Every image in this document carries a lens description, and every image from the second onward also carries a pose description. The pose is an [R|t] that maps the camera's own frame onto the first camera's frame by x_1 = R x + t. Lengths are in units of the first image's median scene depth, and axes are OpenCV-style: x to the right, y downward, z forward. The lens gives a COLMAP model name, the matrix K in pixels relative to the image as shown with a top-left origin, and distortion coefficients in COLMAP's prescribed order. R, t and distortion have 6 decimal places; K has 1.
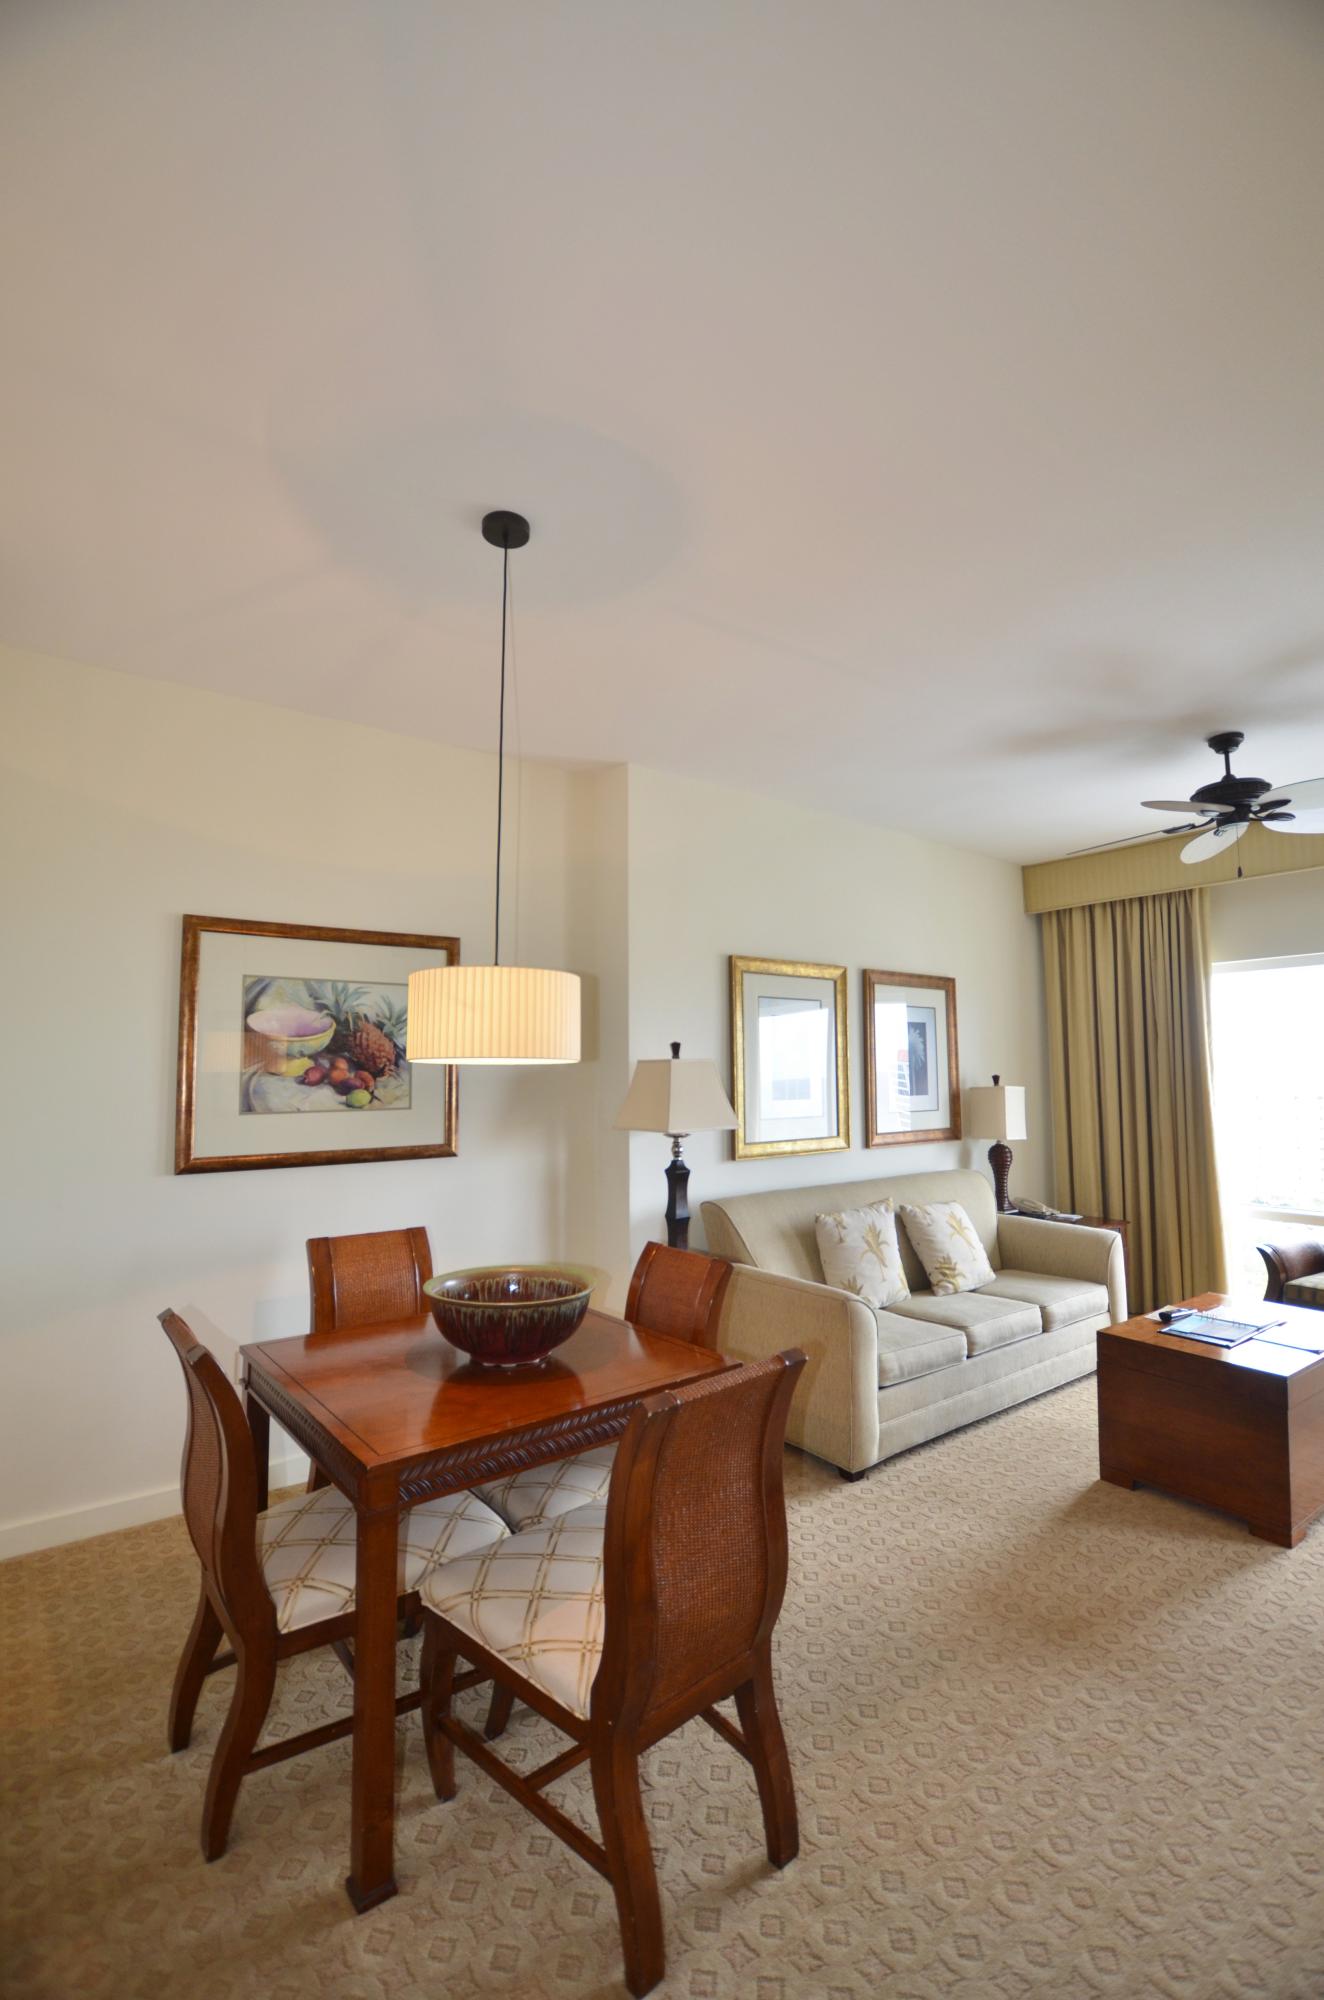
lens RADIAL K [[898.9, 0, 666.8], [0, 898.9, 1006.5], [0, 0, 1]] dist [-0.015344, 0.001959]
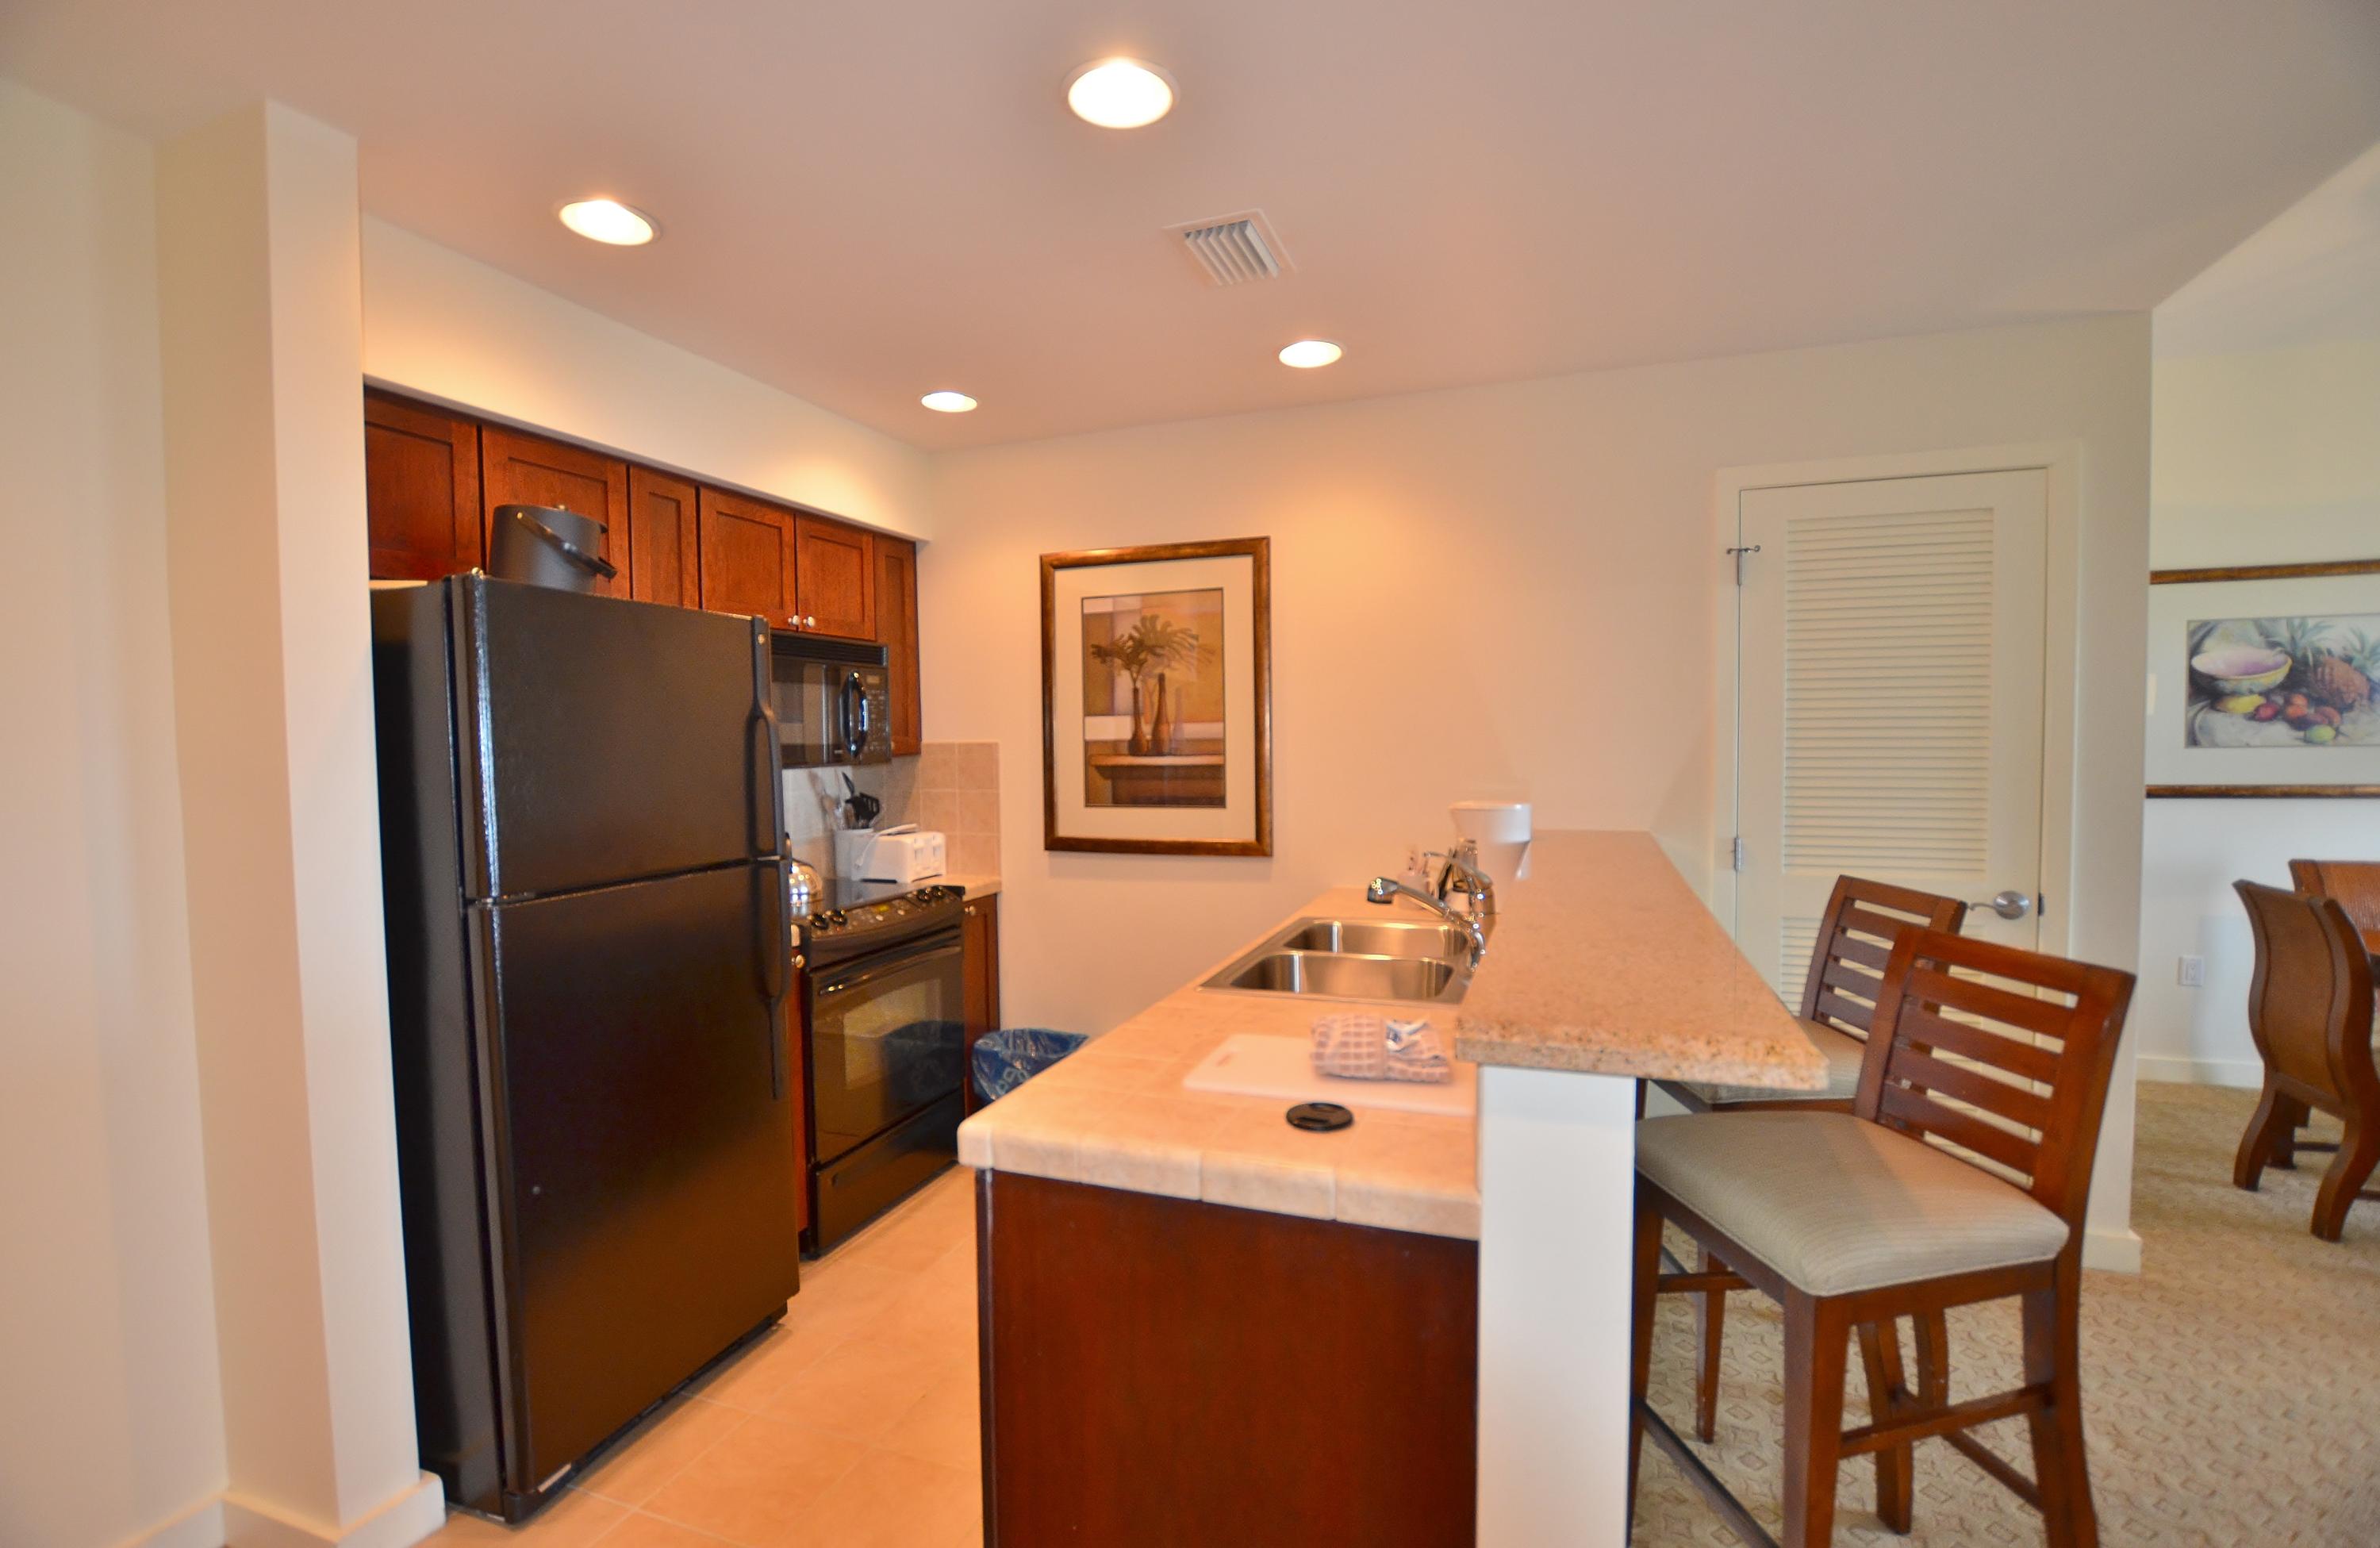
lens RADIAL K [[1106.1, 0, 1191.4], [0, 1106.1, 780.6], [0, 0, 1]] dist [-0.000824, -0.000114]
pose [[0.572790, 0.030944, -0.819118, -0.057540], [0.068936, 0.993929, 0.085753, -0.039182], [0.816798, -0.105585, 0.567179, -0.749163]]
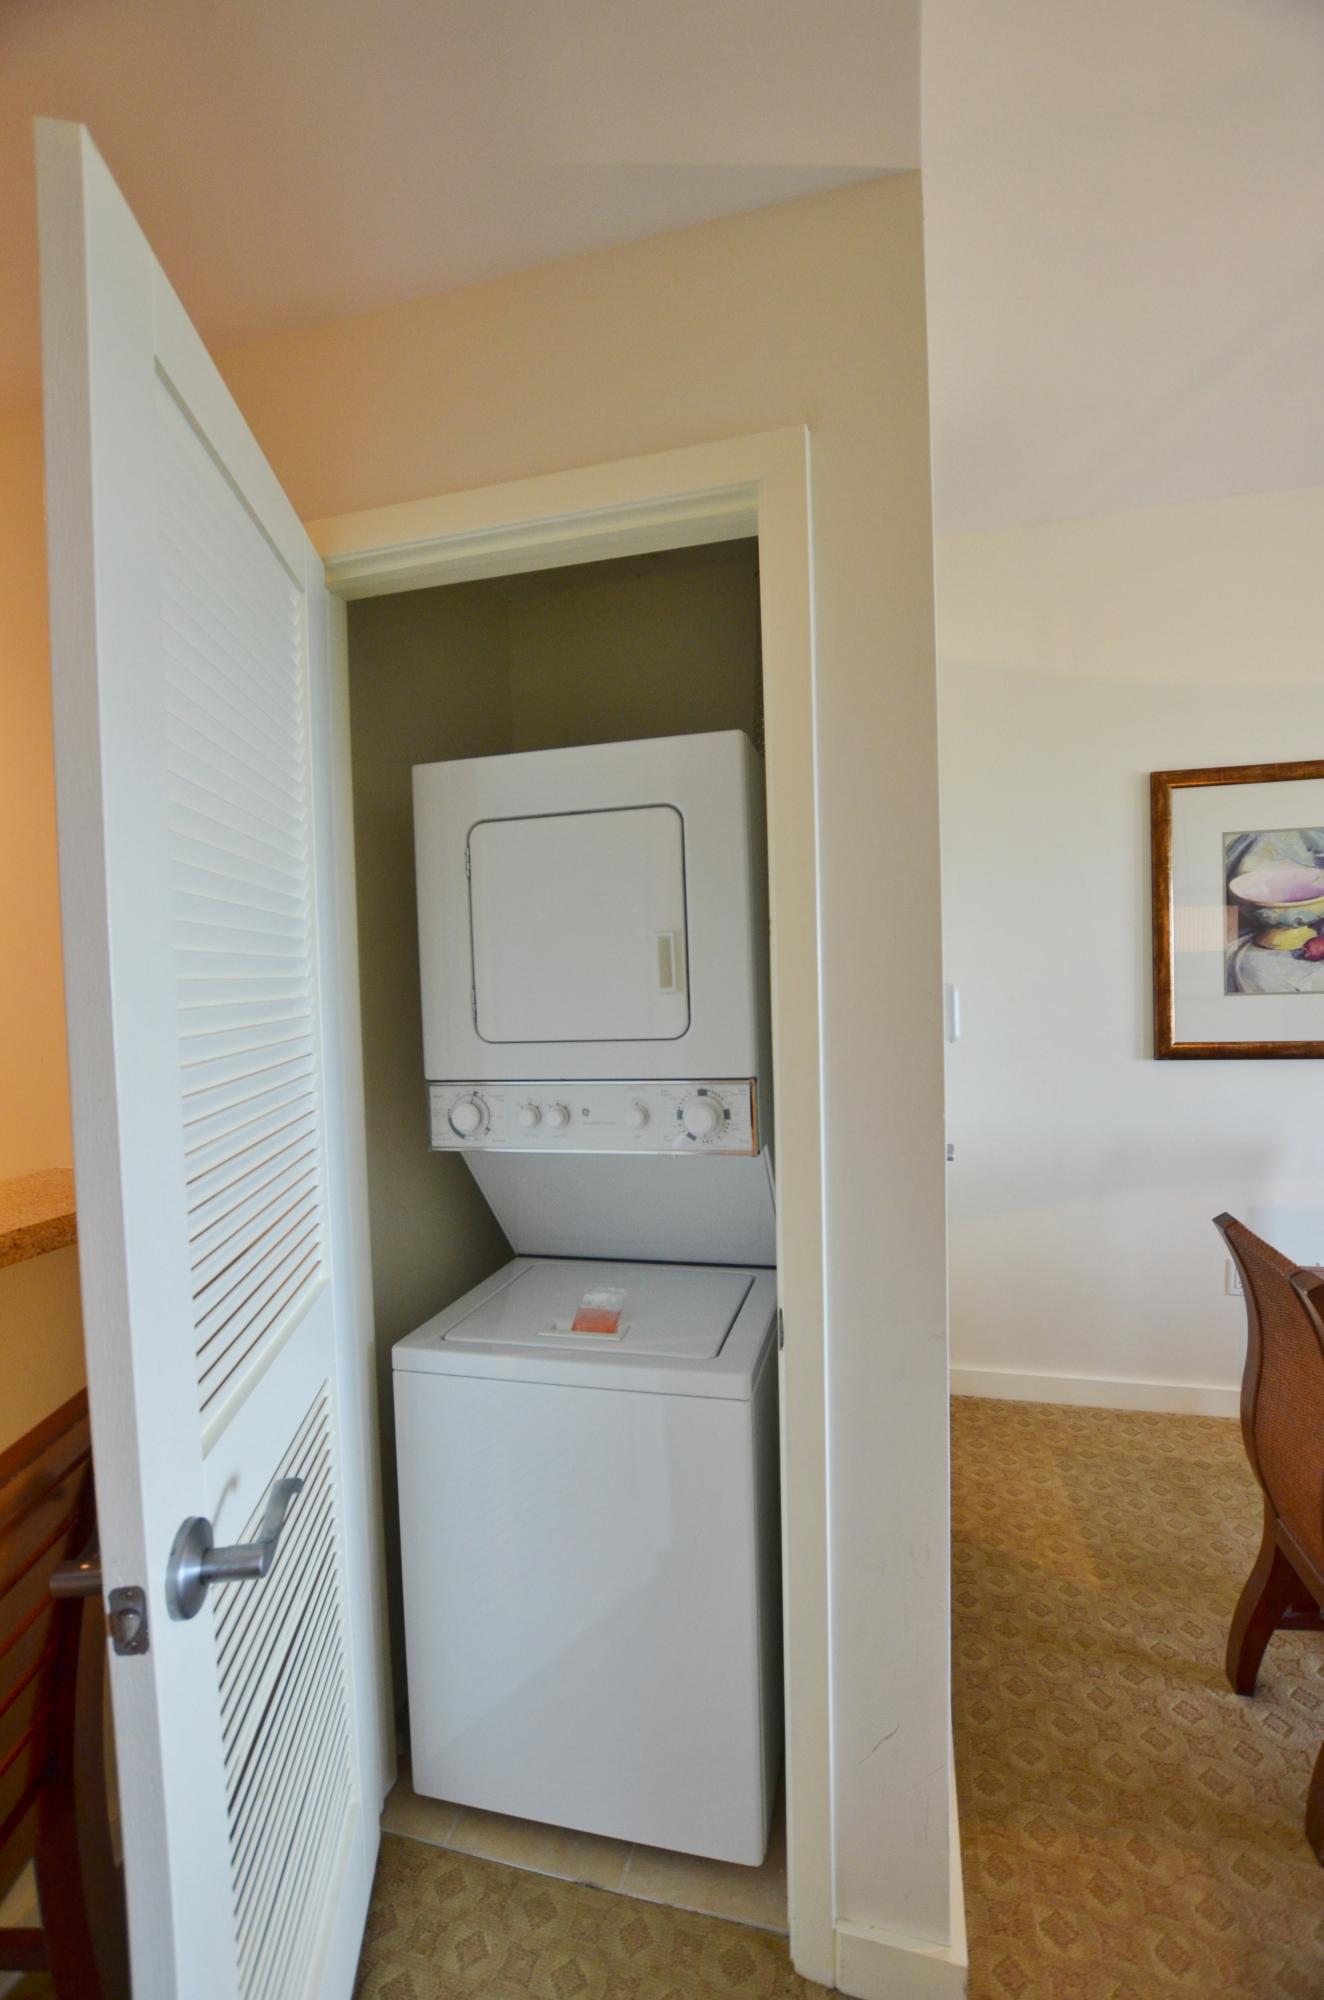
lens RADIAL K [[898.9, 0, 663.0], [0, 898.9, 1005.9], [0, 0, 1]] dist [-0.015344, 0.001959]
pose [[0.621697, 0.016288, -0.783088, -0.130838], [0.080796, 0.993117, 0.084800, 0.012906], [0.779079, -0.115990, 0.616102, 0.039031]]
